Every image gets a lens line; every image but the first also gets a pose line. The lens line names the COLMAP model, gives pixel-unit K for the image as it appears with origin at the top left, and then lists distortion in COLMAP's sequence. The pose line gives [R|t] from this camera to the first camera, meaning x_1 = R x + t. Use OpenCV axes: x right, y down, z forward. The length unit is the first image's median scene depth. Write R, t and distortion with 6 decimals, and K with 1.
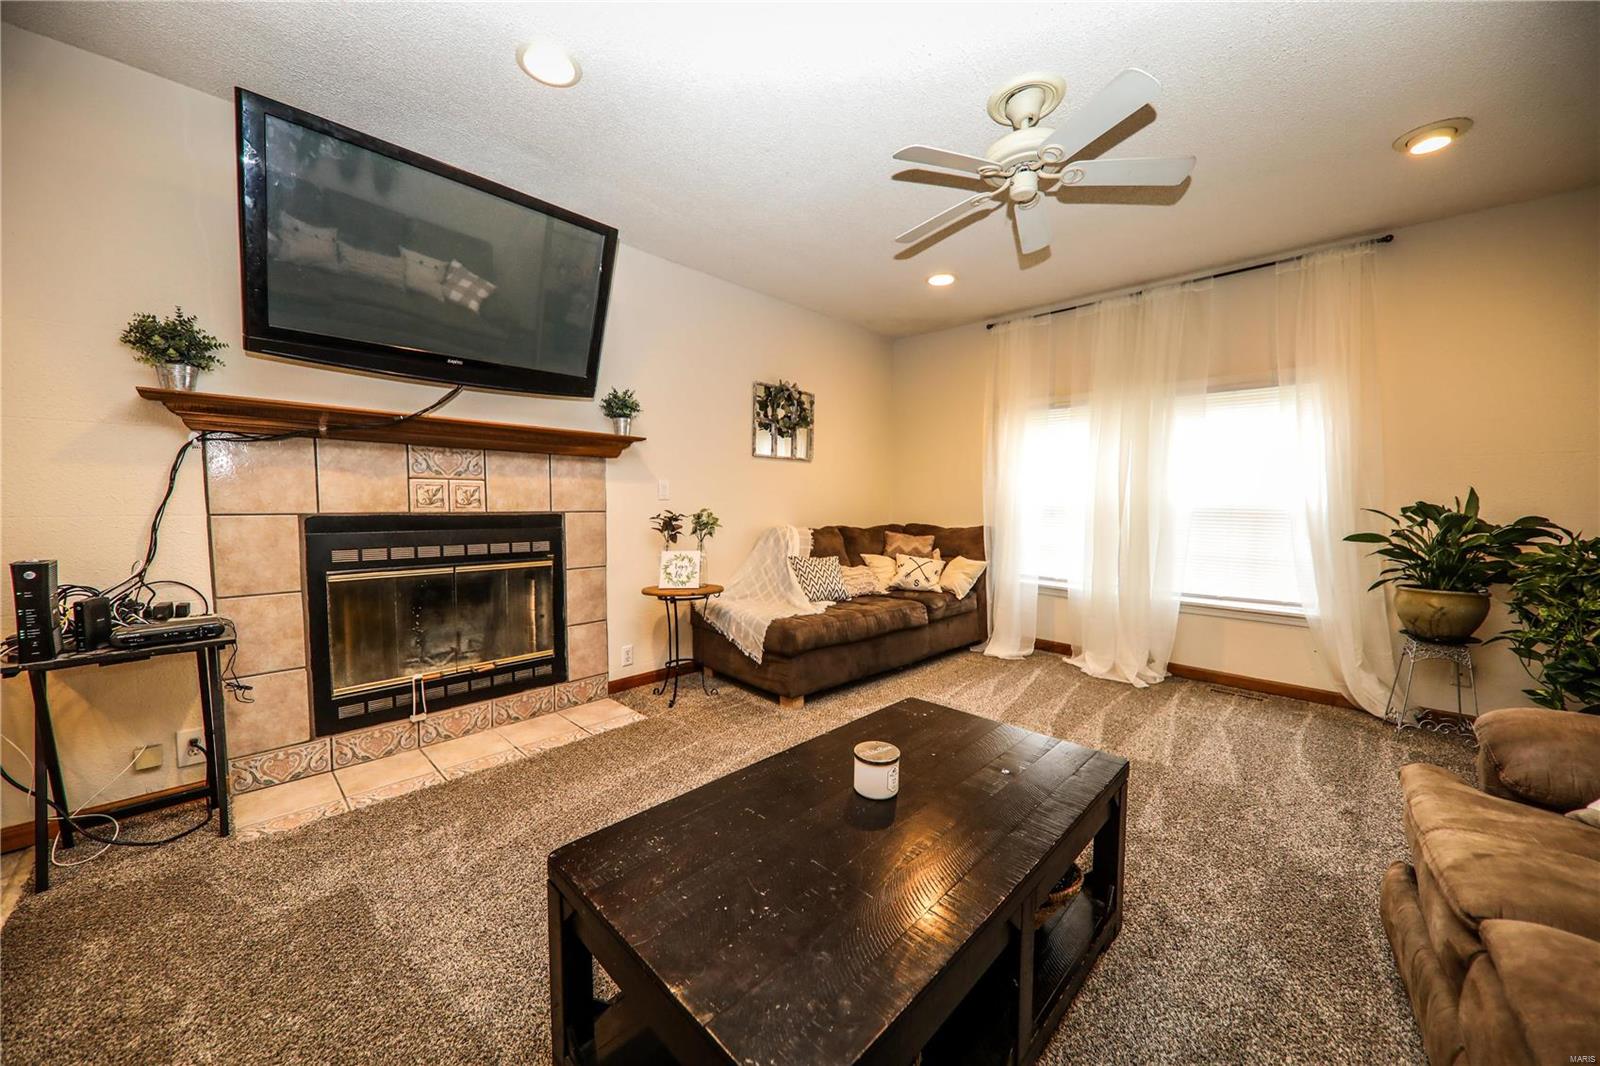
lens RADIAL K [[565.5, 0, 800.0], [0, 565.5, 533.0], [0, 0, 1]] dist [-0.001536, -0.000366]
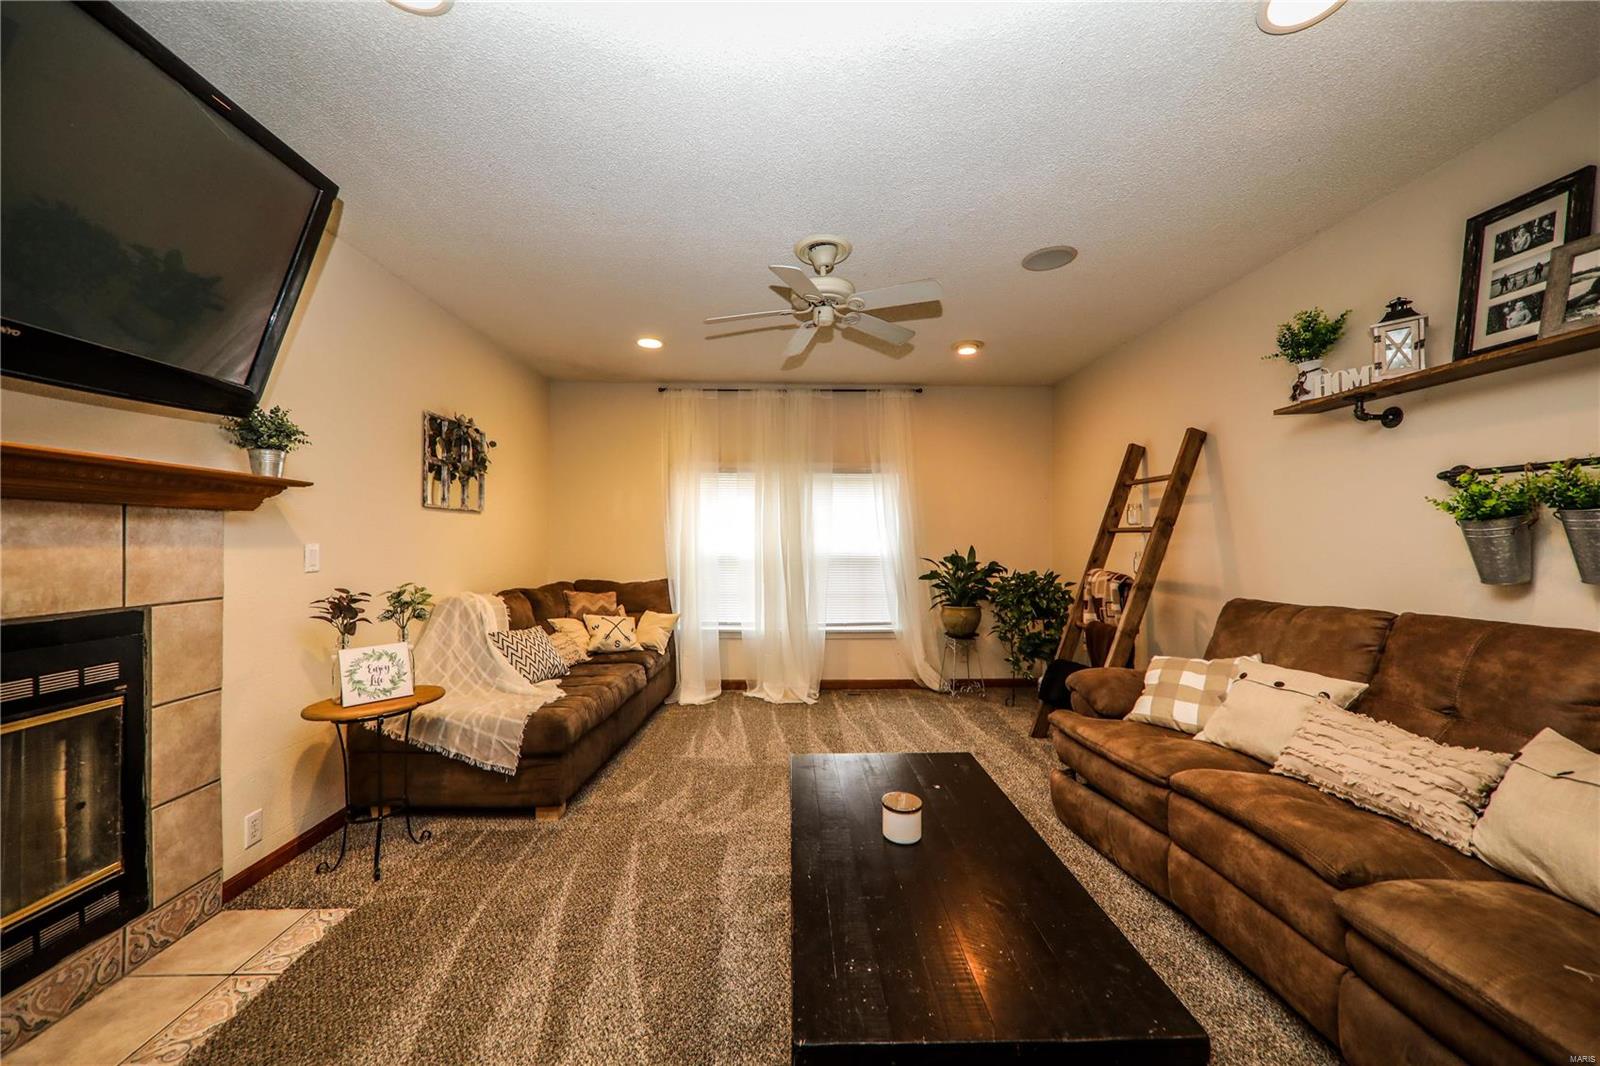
lens RADIAL K [[571.4, 0, 800.0], [0, 571.4, 533.0], [0, 0, 1]] dist [0.011529, -0.006435]
pose [[0.700711, 0.000974, 0.713444, -0.354602], [0.047670, 0.997700, -0.048181, -0.049096], [-0.711851, 0.067771, 0.699053, 0.120815]]
